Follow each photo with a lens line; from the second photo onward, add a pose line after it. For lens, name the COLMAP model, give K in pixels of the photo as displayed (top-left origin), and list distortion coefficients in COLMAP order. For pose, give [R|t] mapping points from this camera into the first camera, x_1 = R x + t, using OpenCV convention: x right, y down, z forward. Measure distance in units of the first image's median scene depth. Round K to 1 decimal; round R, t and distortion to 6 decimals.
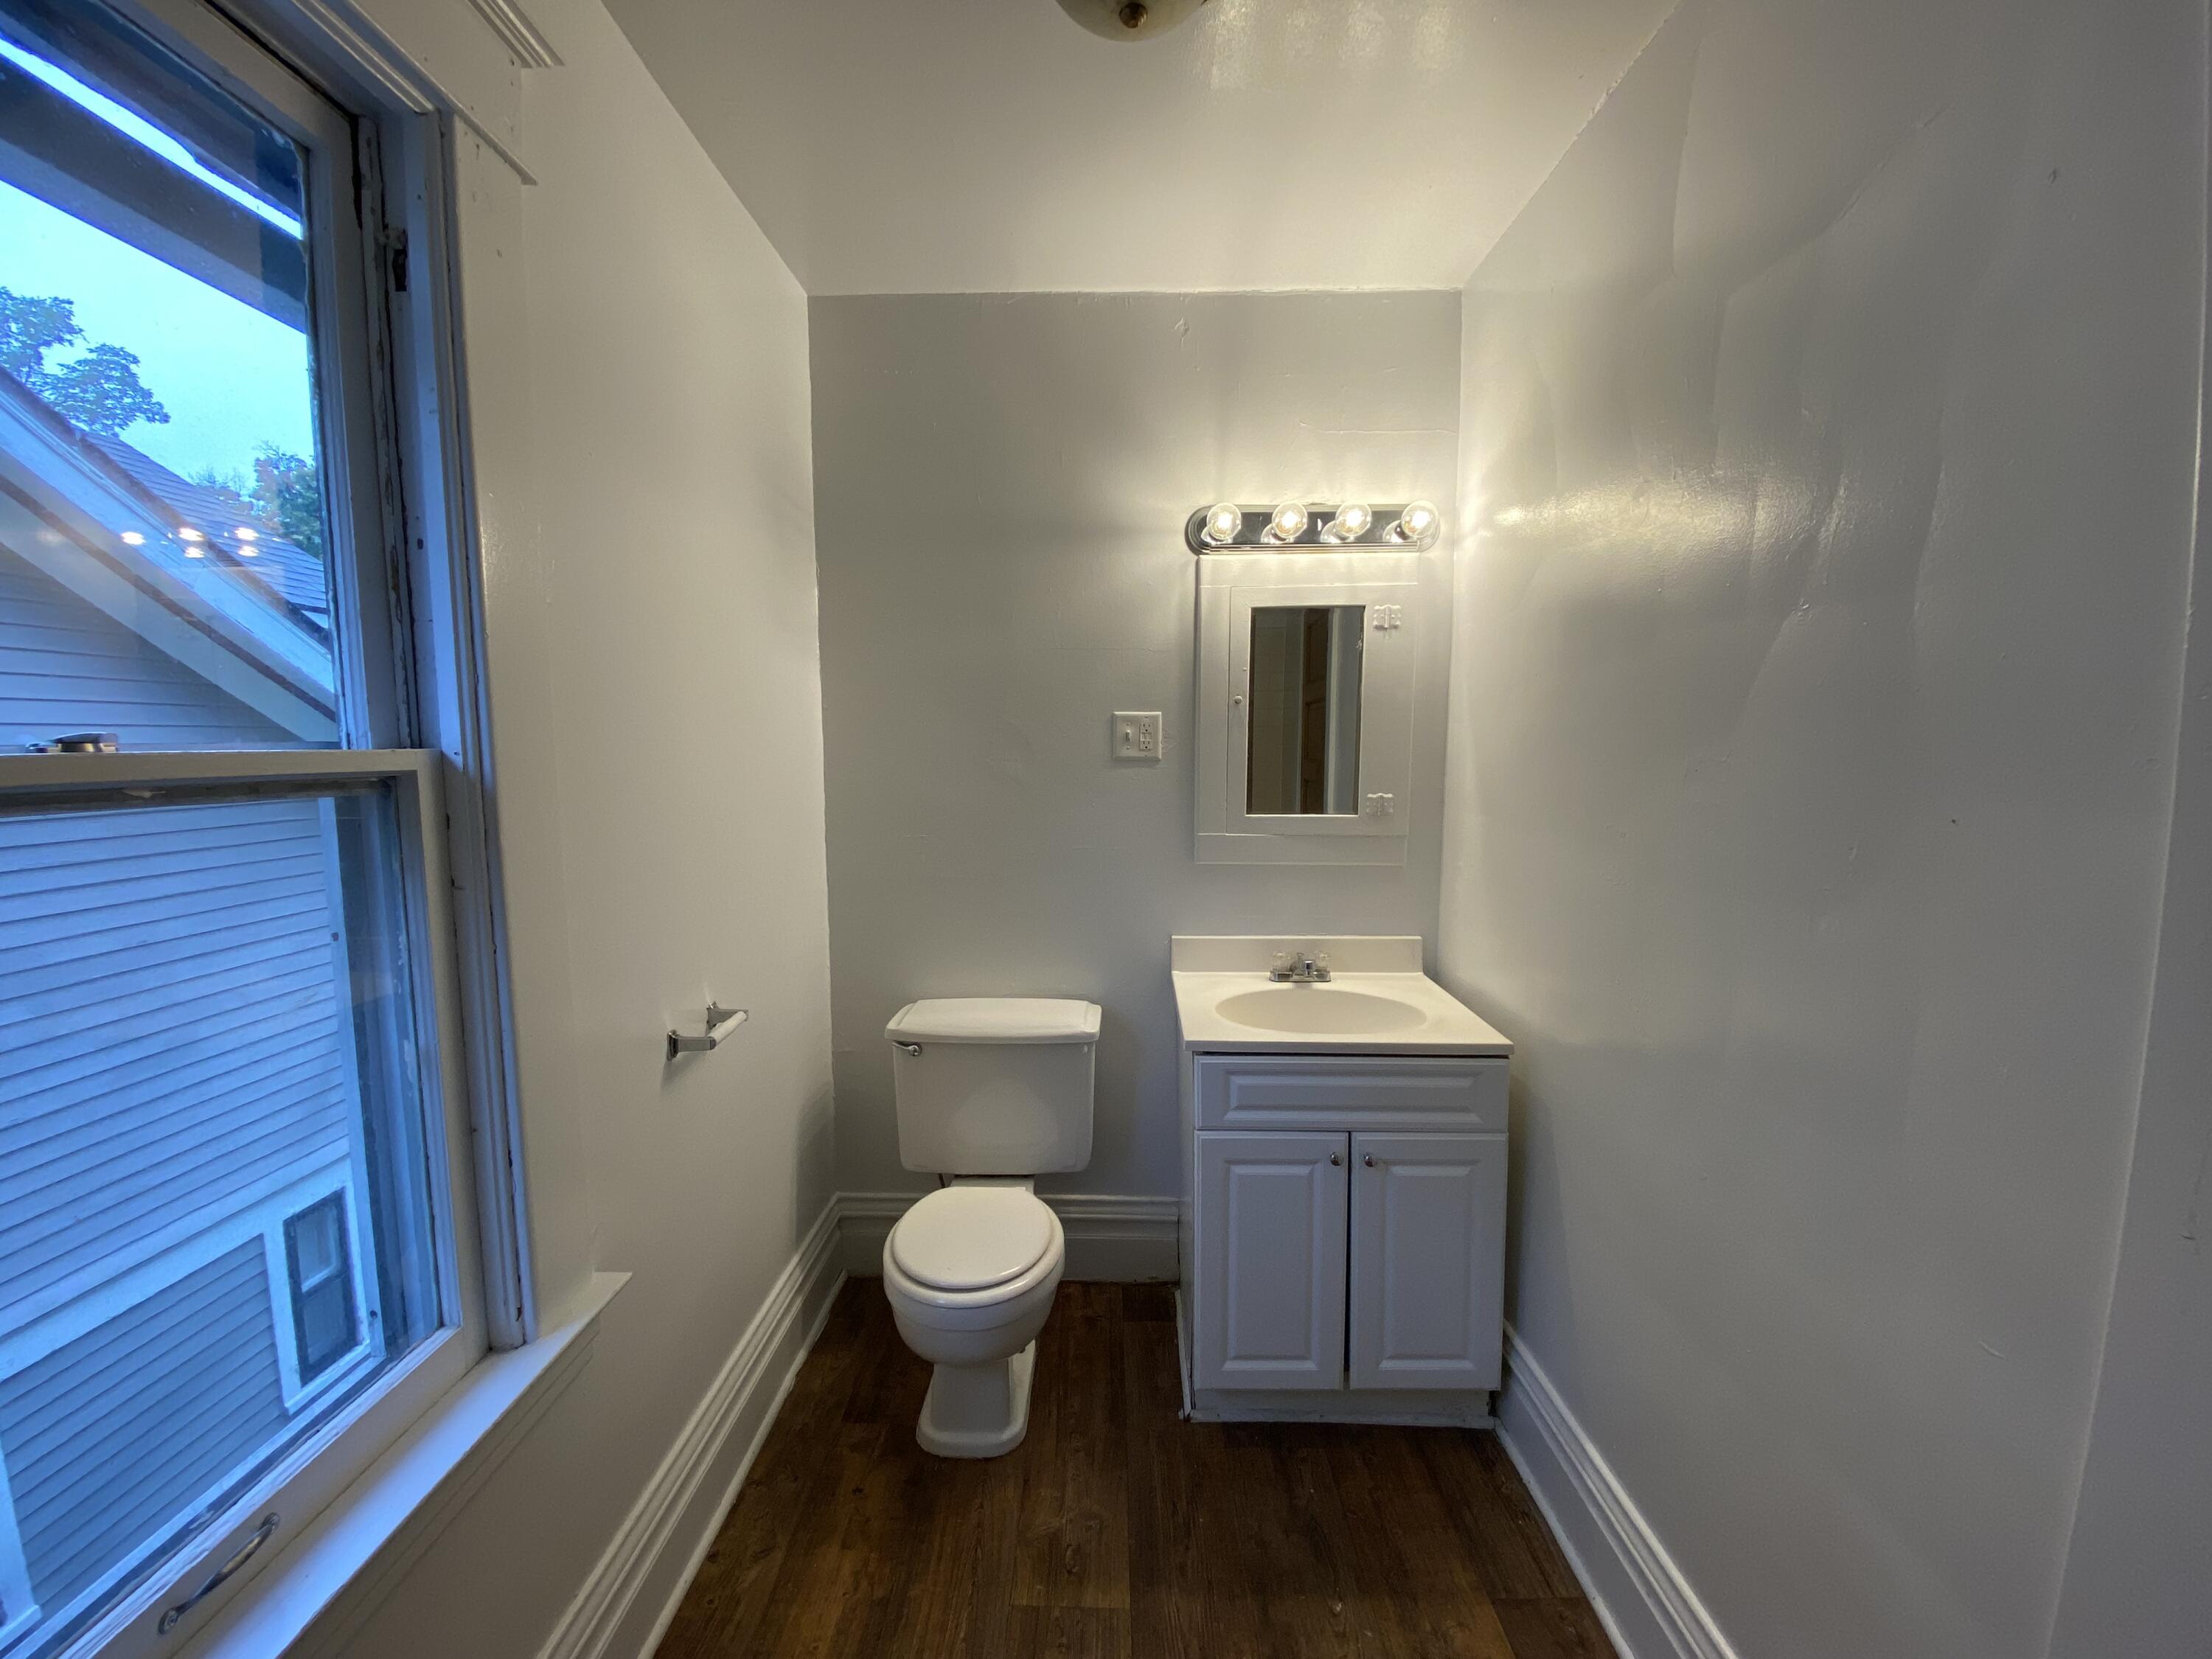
lens RADIAL K [[895.2, 0, 1093.8], [0, 895.2, 828.4], [0, 0, 1]] dist [0.000197, -0.000153]
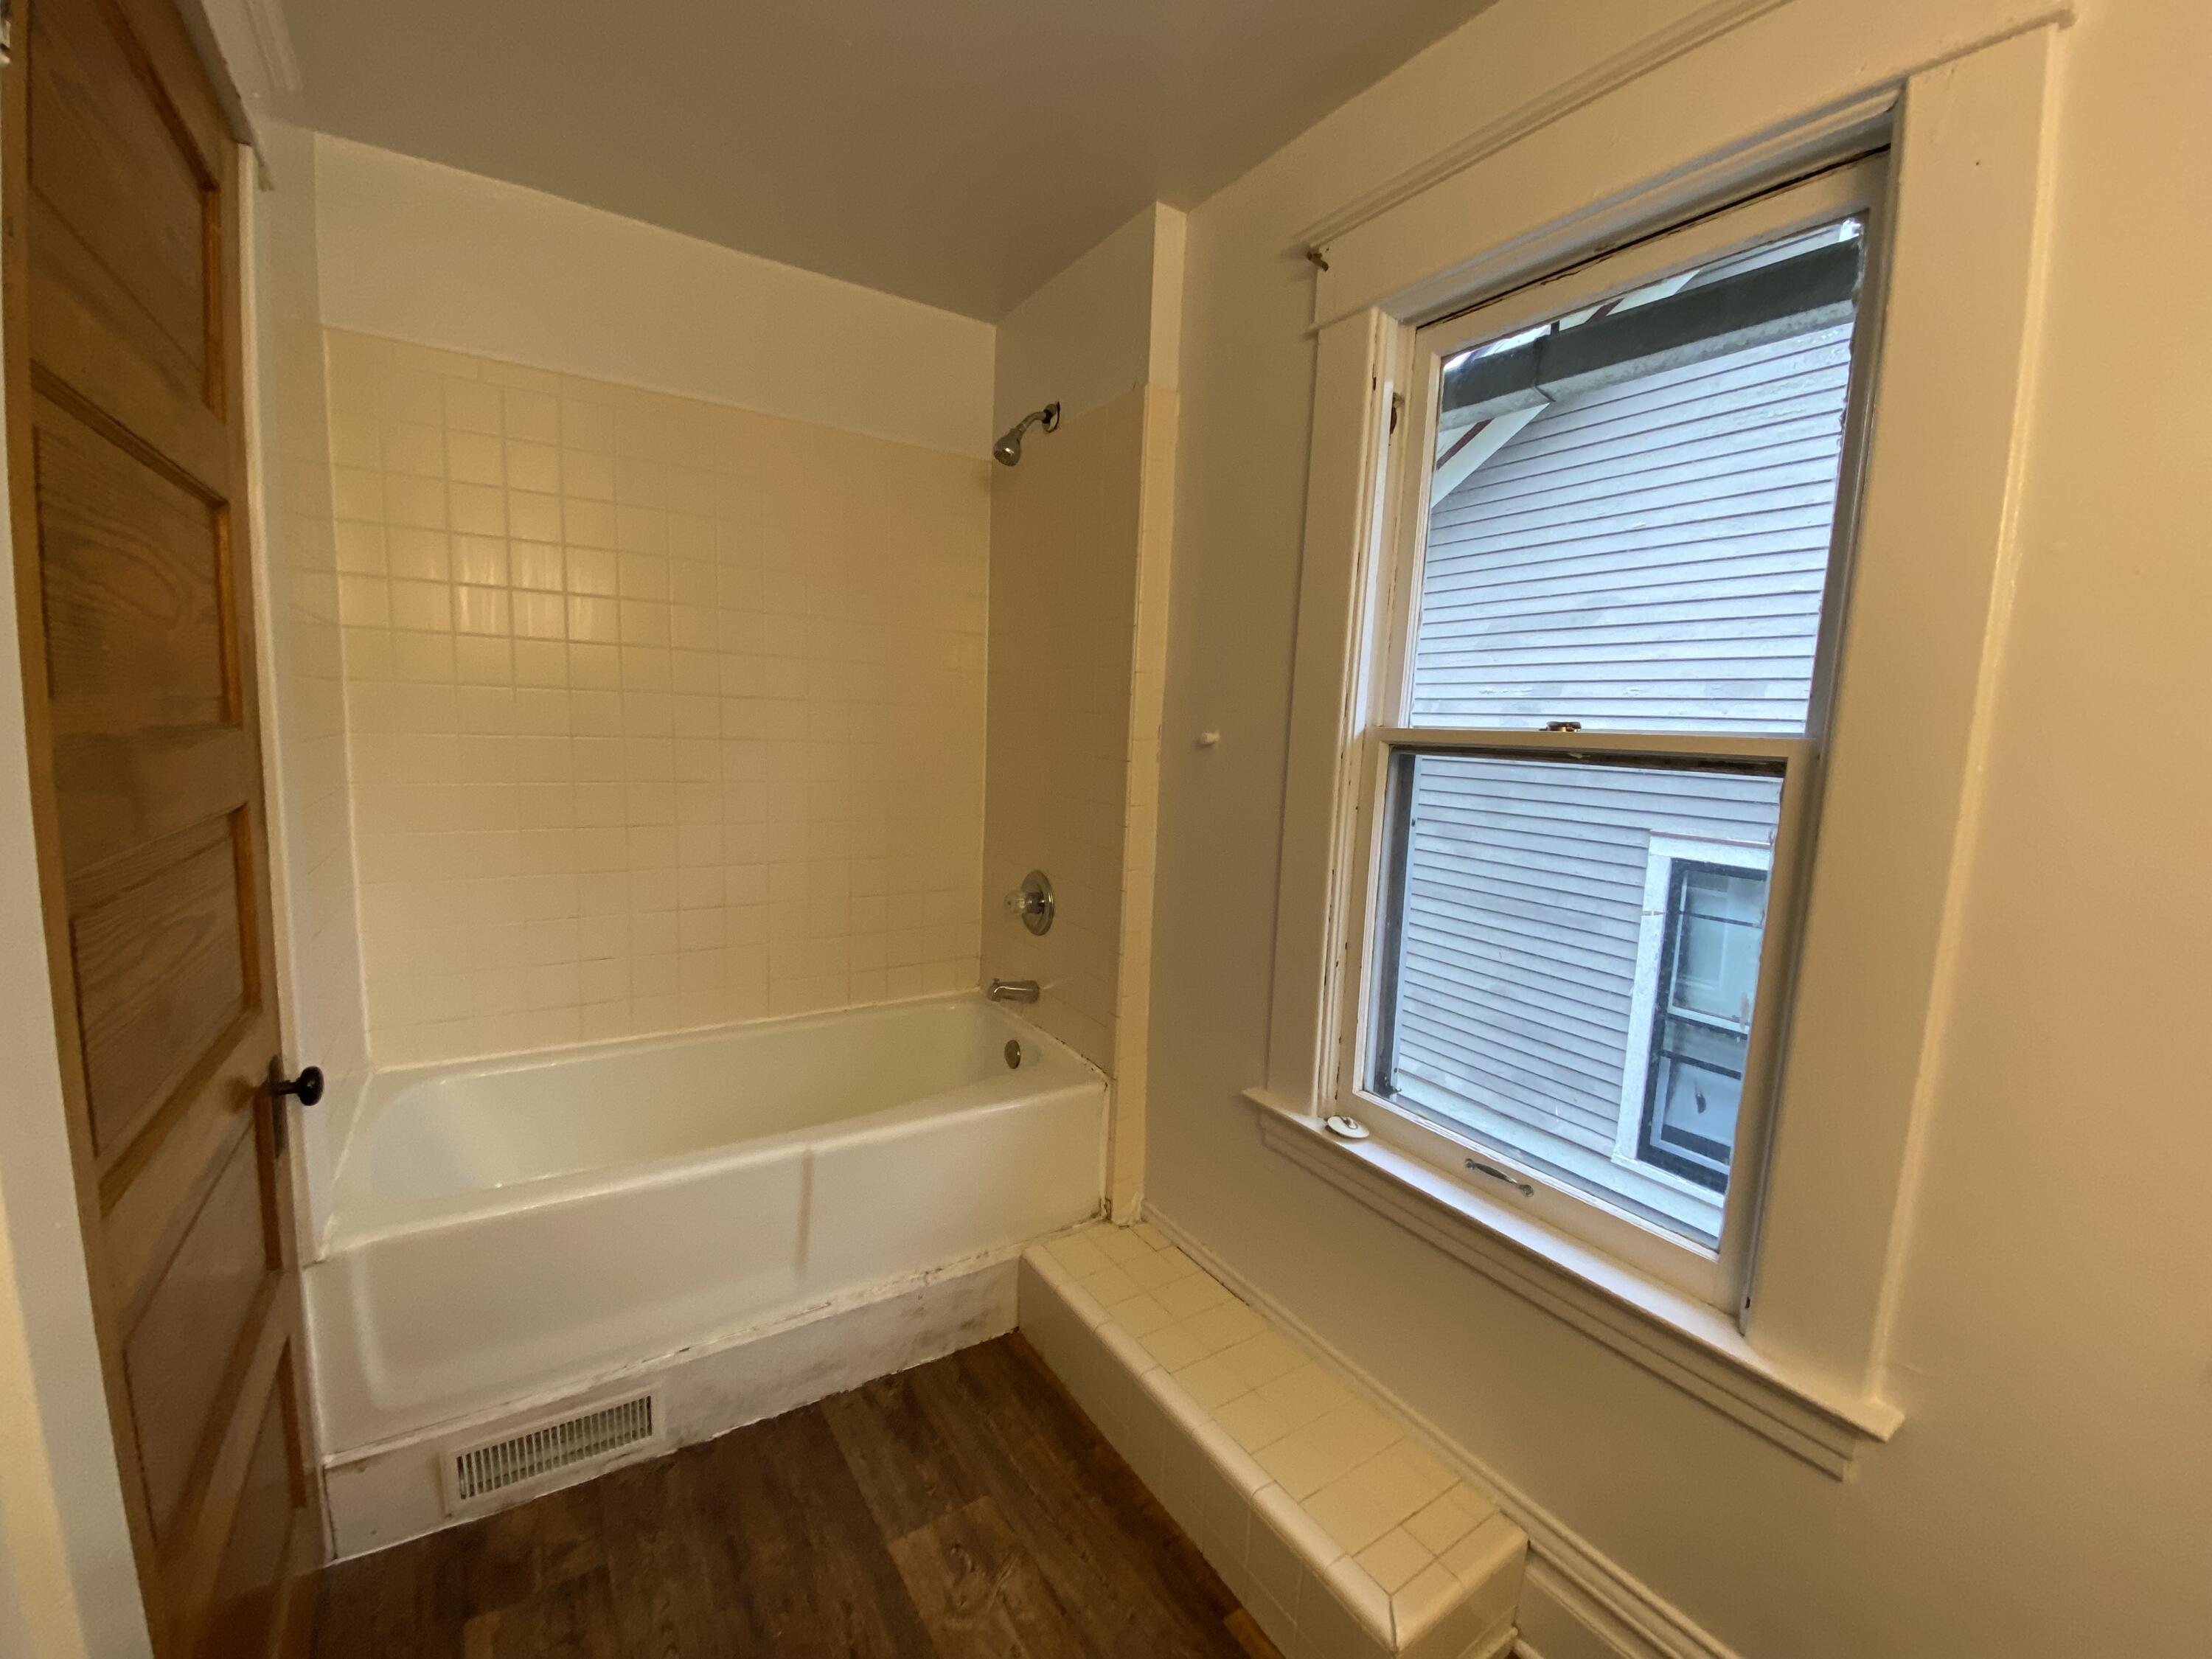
lens RADIAL K [[895.2, 0, 1093.8], [0, 895.2, 828.4], [0, 0, 1]] dist [0.000197, -0.000153]
pose [[-0.822192, 0.043393, -0.567553, 0.389533], [-0.086039, 0.976159, 0.199274, -0.156318], [0.562669, 0.212673, -0.798857, 1.771026]]
